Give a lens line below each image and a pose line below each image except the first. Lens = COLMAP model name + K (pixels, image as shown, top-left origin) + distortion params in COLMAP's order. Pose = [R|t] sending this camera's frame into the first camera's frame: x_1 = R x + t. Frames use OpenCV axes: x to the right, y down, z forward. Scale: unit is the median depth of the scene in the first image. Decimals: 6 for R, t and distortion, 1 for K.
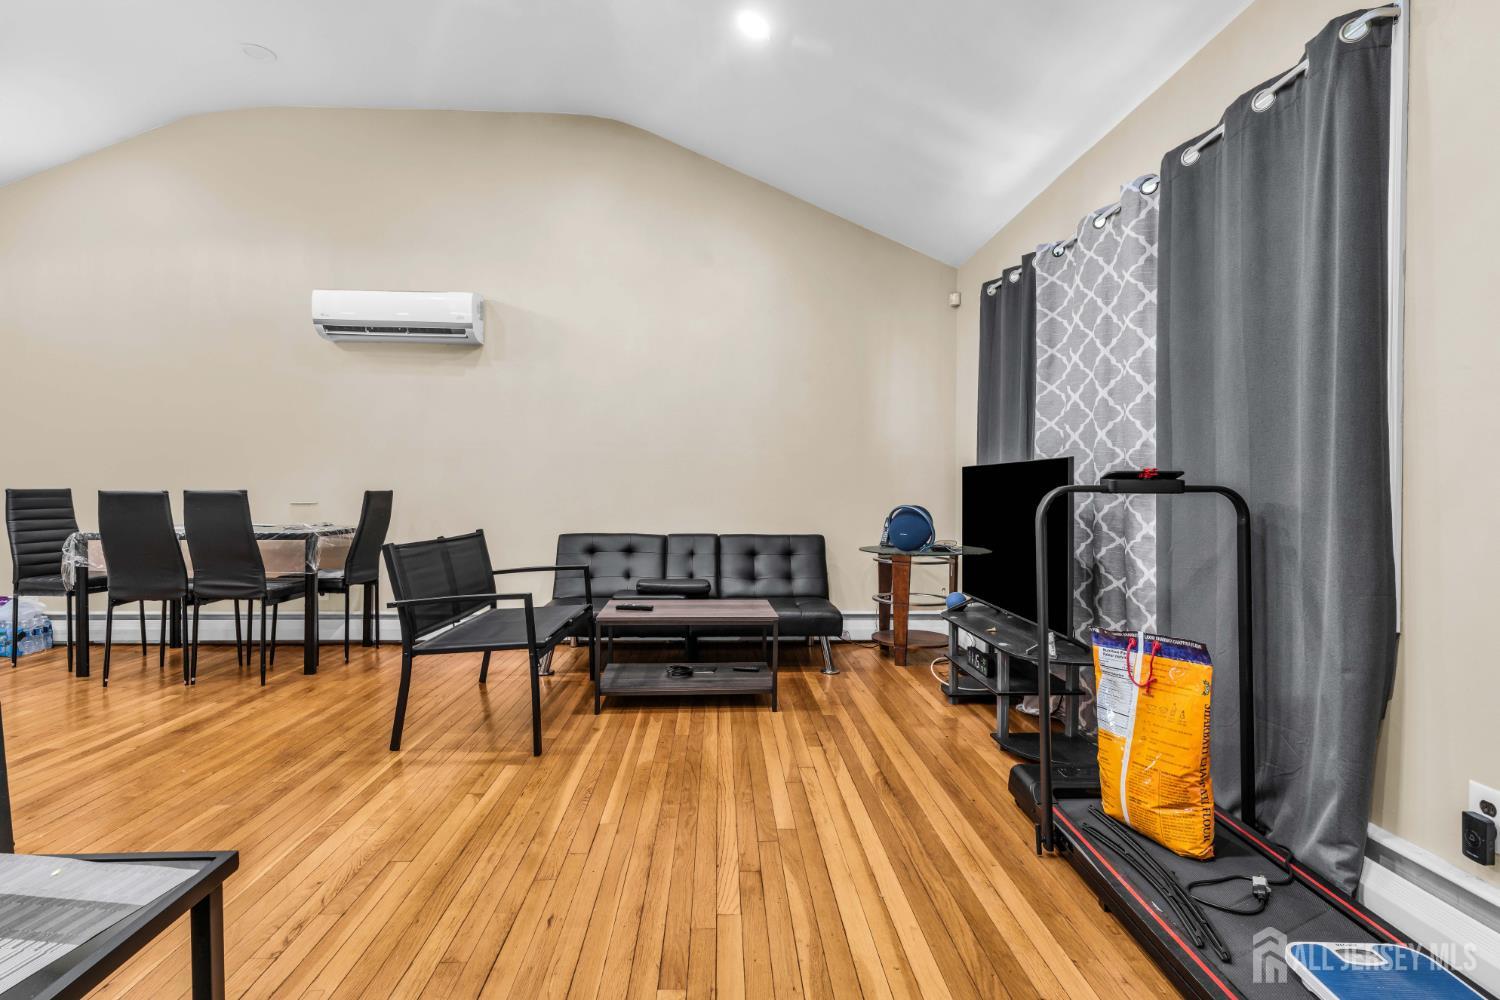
lens RADIAL K [[730.3, 0, 748.6], [0, 730.3, 485.3], [0, 0, 1]] dist [-0.001717, -0.000571]
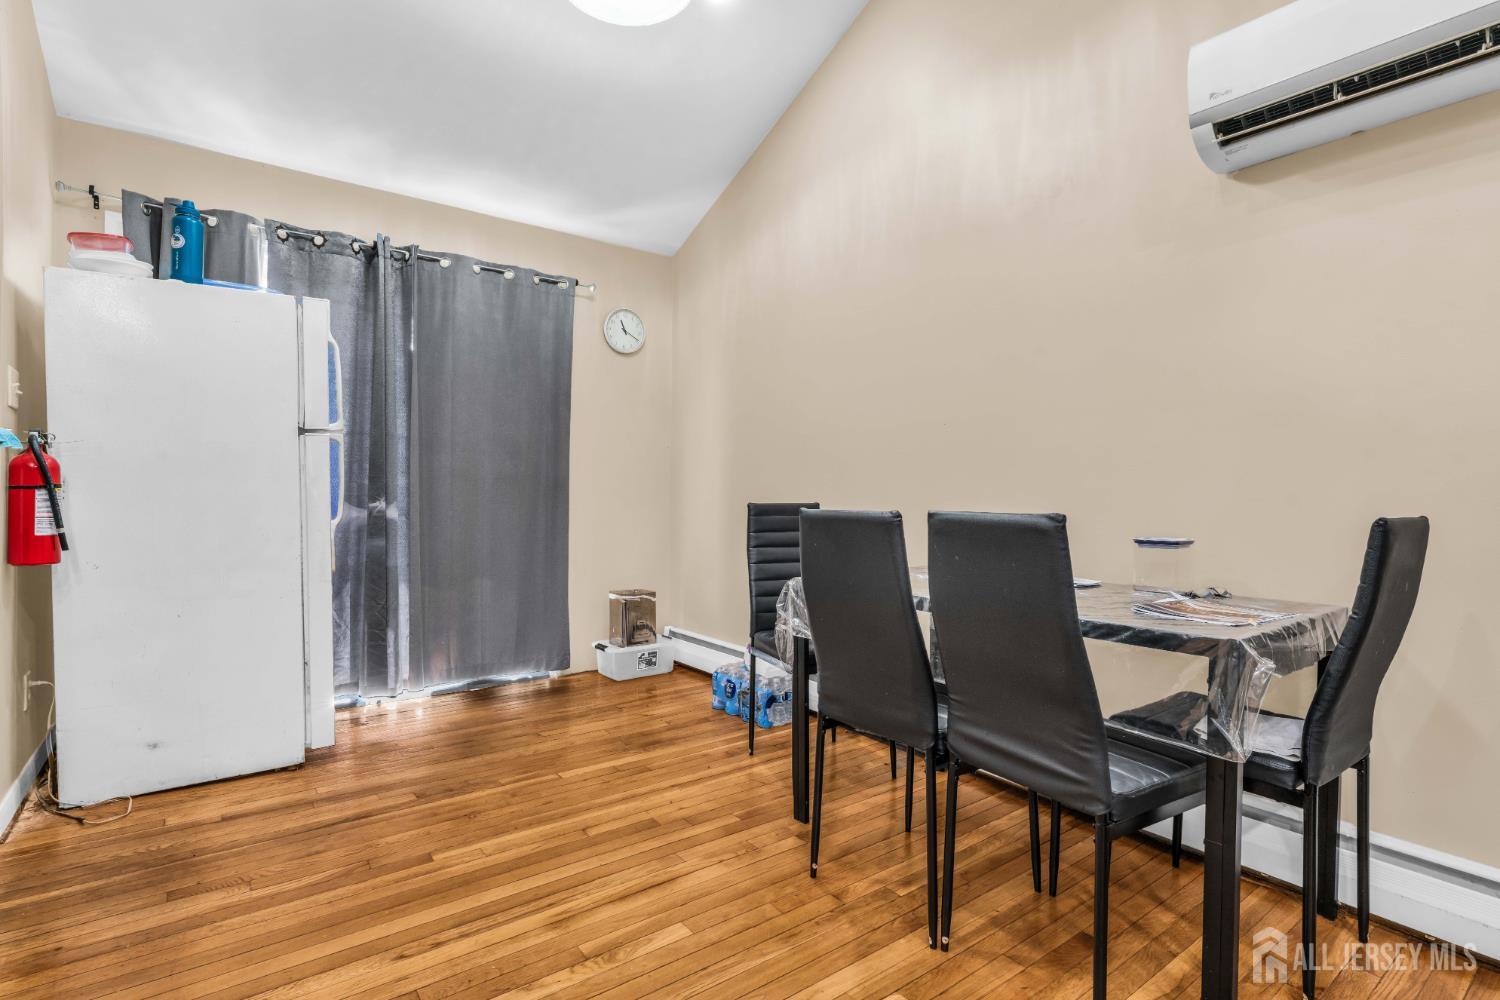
lens RADIAL K [[723.2, 0, 750.0], [0, 723.2, 500.0], [0, 0, 1]] dist [-0.002562, -0.000773]
pose [[0.567194, 0.007412, -0.823551, -0.466163], [-0.005790, 0.999971, 0.005012, -0.001376], [0.823564, 0.001926, 0.567221, 0.647887]]
